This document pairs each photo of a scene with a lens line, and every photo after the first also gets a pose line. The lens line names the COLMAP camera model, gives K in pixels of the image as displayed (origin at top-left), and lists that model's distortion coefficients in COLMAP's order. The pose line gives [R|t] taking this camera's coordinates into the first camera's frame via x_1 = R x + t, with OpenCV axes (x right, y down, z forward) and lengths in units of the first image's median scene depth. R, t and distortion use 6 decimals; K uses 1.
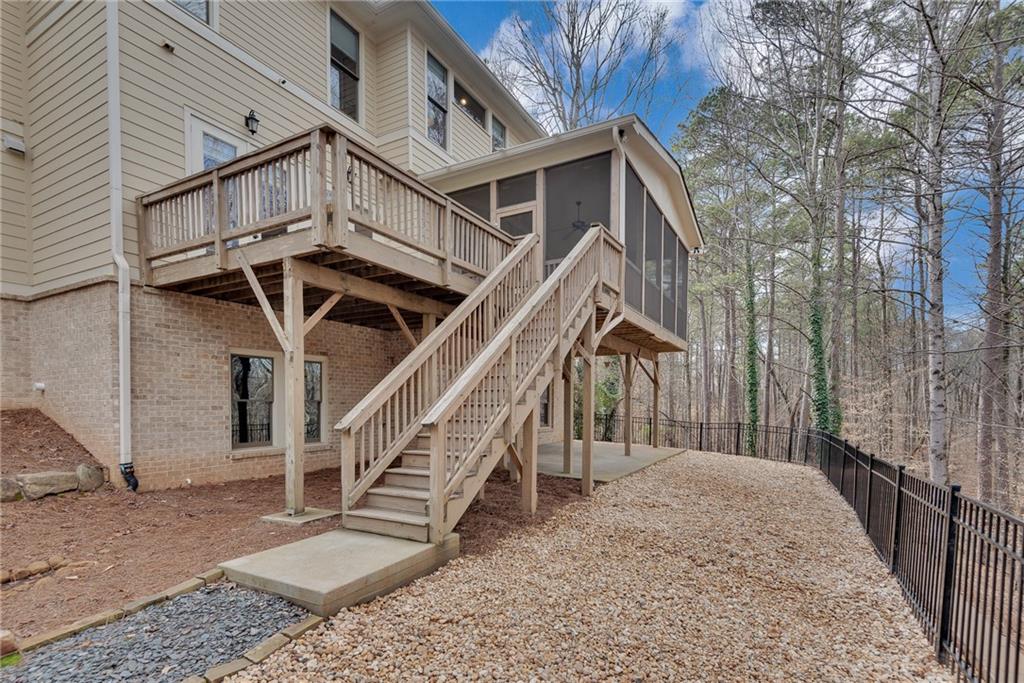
lens RADIAL K [[480.6, 0, 512.0], [0, 480.6, 341.5], [0, 0, 1]] dist [-0.000529, -0.000152]
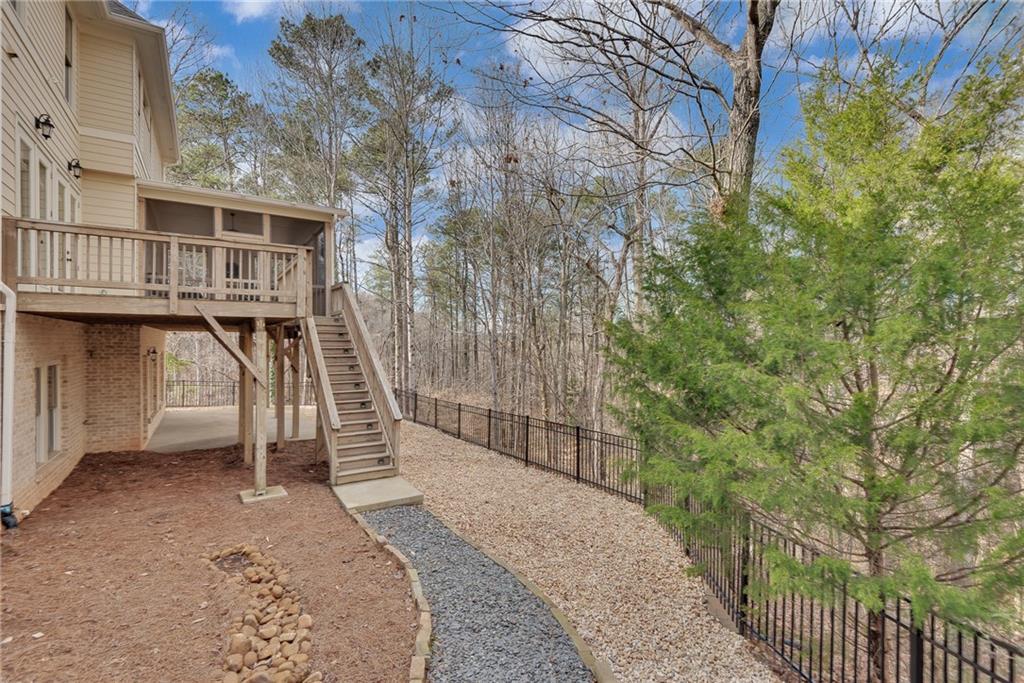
lens RADIAL K [[480.6, 0, 512.0], [0, 480.6, 341.5], [0, 0, 1]] dist [-0.000529, -0.000152]
pose [[0.468002, -0.002561, 0.883723, -0.965035], [-0.110782, 0.991937, 0.061543, -0.184372], [-0.876756, -0.126703, 0.463945, -0.355132]]
